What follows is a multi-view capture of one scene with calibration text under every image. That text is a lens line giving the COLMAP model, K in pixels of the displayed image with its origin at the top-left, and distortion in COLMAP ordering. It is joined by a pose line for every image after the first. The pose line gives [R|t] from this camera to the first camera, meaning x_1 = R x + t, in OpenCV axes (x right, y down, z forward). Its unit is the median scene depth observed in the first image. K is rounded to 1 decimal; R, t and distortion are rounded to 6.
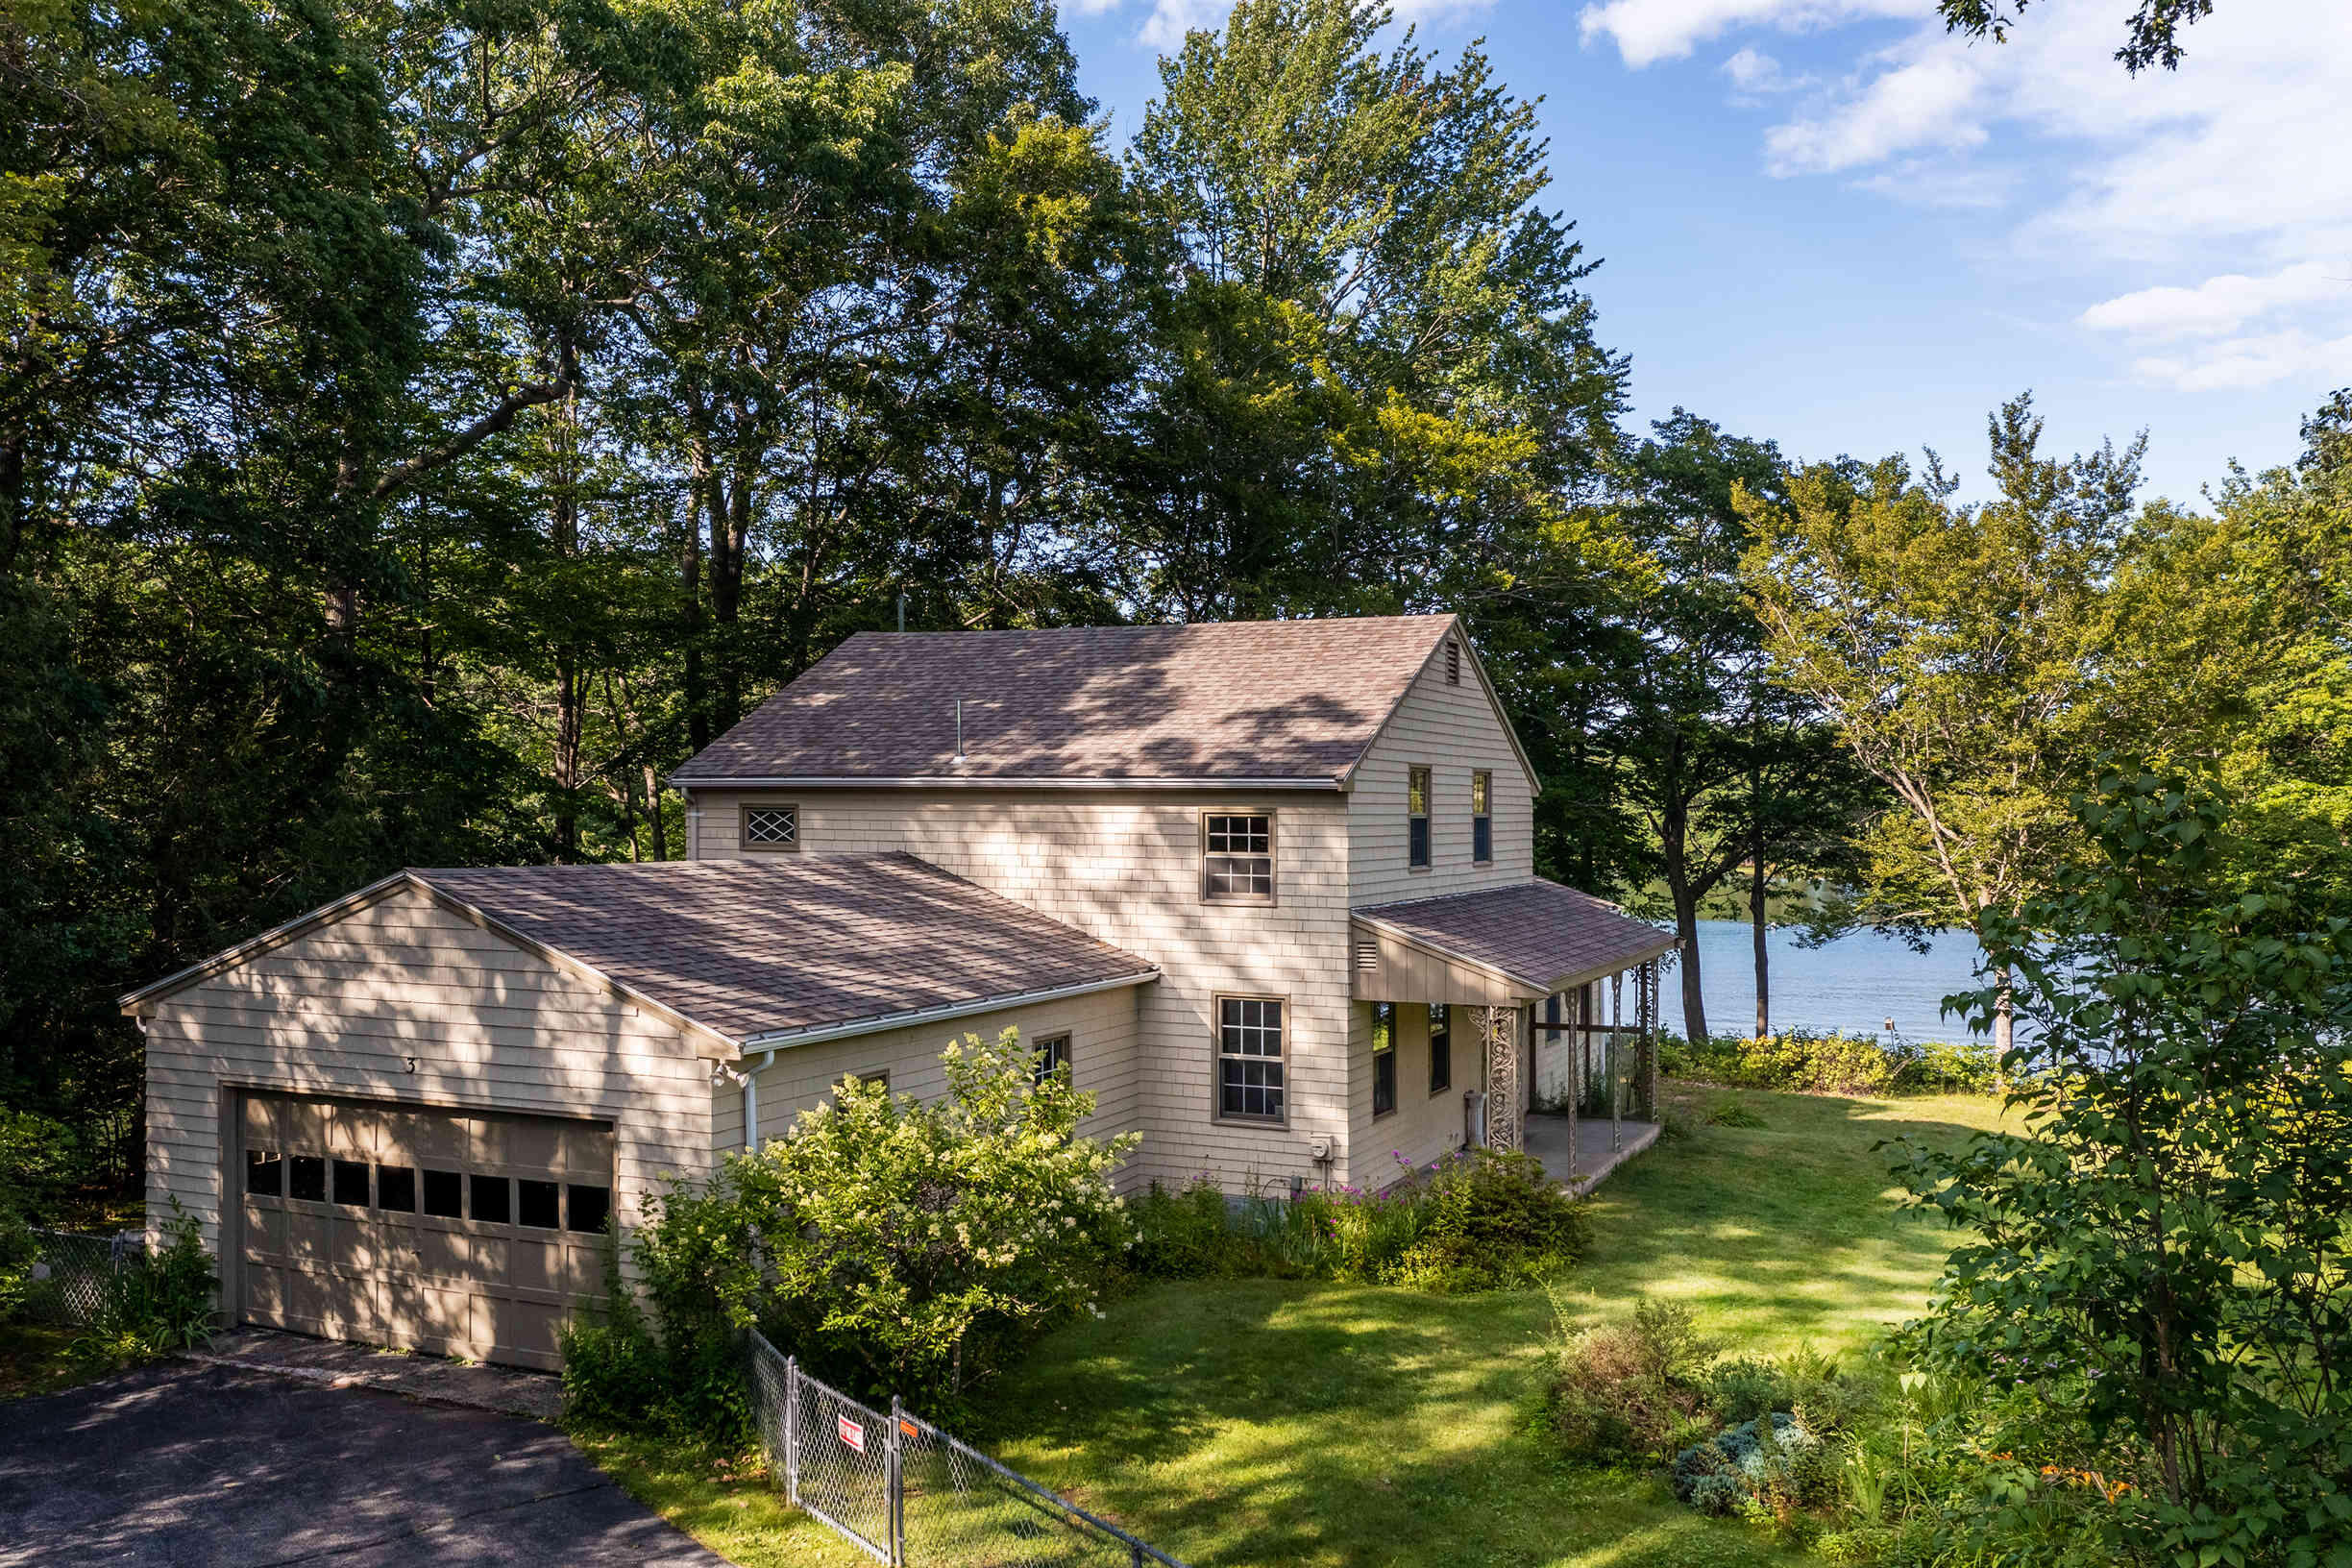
lens RADIAL K [[1887.8, 0, 1169.6], [0, 1887.8, 827.5], [0, 0, 1]] dist [0.006356, 0.001444]
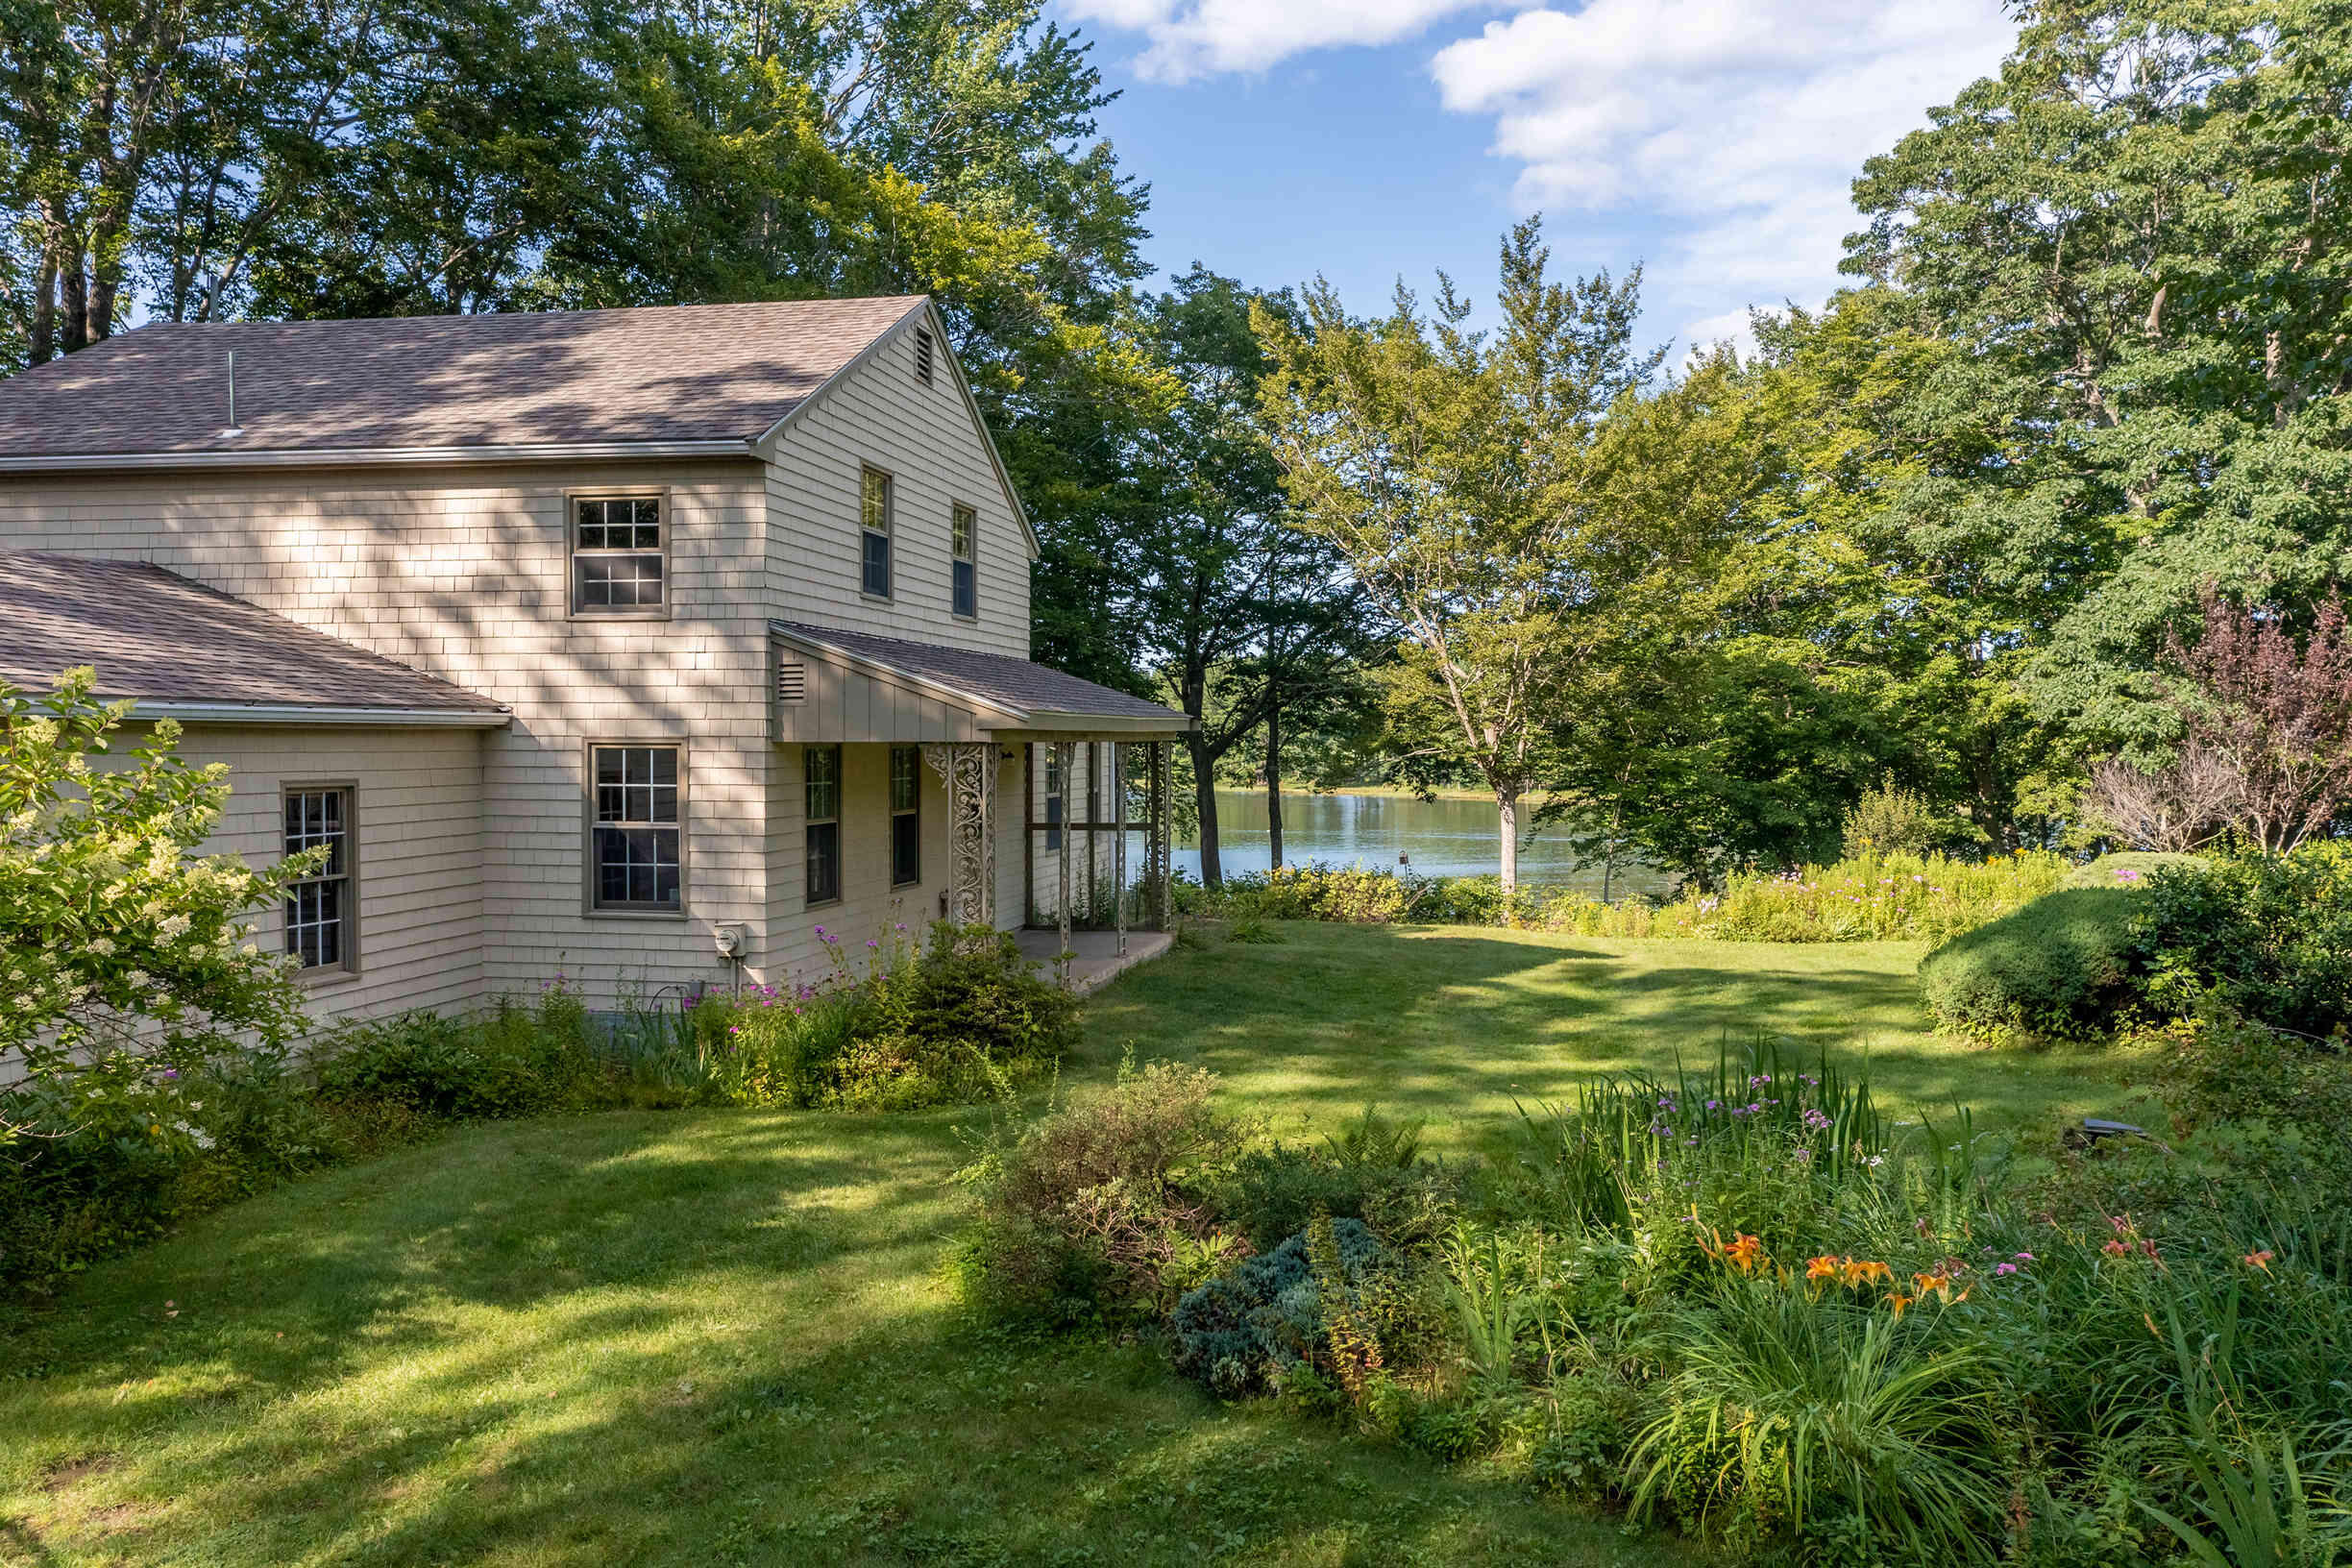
lens RADIAL K [[1791.7, 0, 1176.0], [0, 1791.7, 784.0], [0, 0, 1]] dist [-0.111155, 0.159345]
pose [[0.968679, -0.004729, 0.248272, 0.059596], [-0.001038, 0.999733, 0.023093, 0.071000], [-0.248315, -0.022628, 0.968415, 0.214737]]
